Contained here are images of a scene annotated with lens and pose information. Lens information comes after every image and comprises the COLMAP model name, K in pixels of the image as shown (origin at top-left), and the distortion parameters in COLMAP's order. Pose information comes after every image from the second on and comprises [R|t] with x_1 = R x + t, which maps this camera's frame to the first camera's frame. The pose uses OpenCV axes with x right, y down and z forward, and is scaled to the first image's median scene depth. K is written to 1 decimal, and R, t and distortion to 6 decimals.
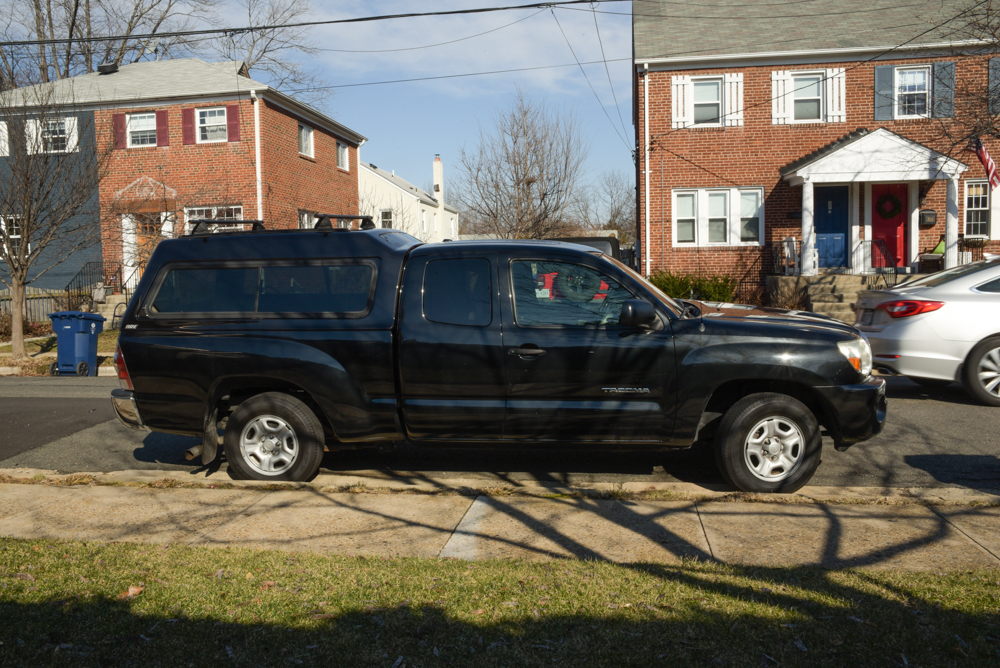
lens RADIAL K [[815.0, 0, 500.0], [0, 815.0, 334.0], [0, 0, 1]] dist [-0.092947, 0.101526]
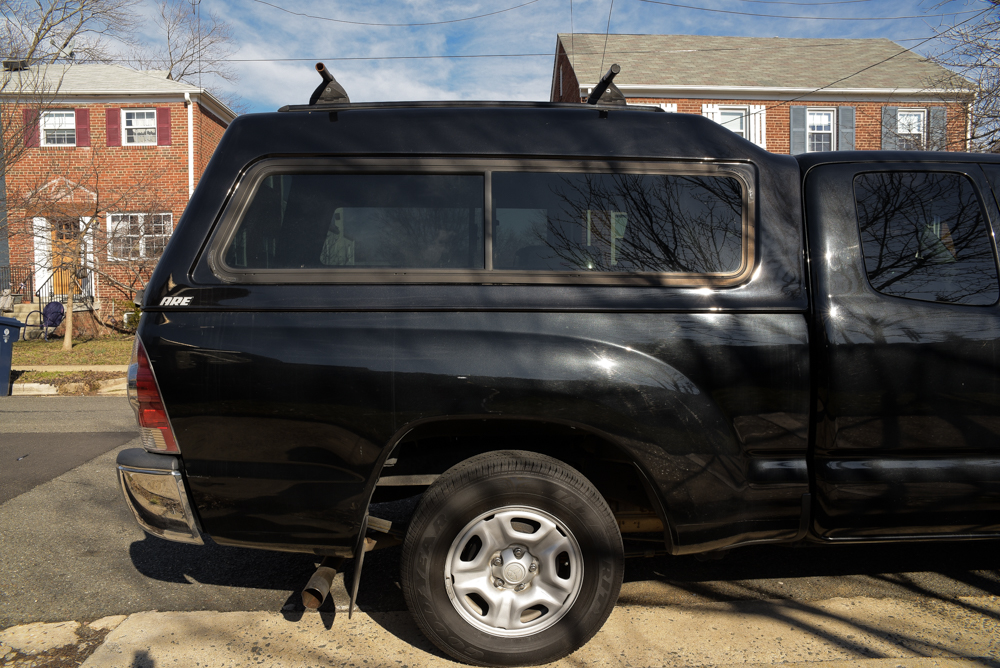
lens RADIAL K [[704.4, 0, 523.9], [0, 704.4, 336.7], [0, 0, 1]] dist [-0.108083, 0.082053]
pose [[0.980742, 0.004394, 0.195258, -0.077949], [-0.000853, 0.999834, -0.018218, 0.003455], [-0.195306, 0.017700, 0.980583, 0.136416]]
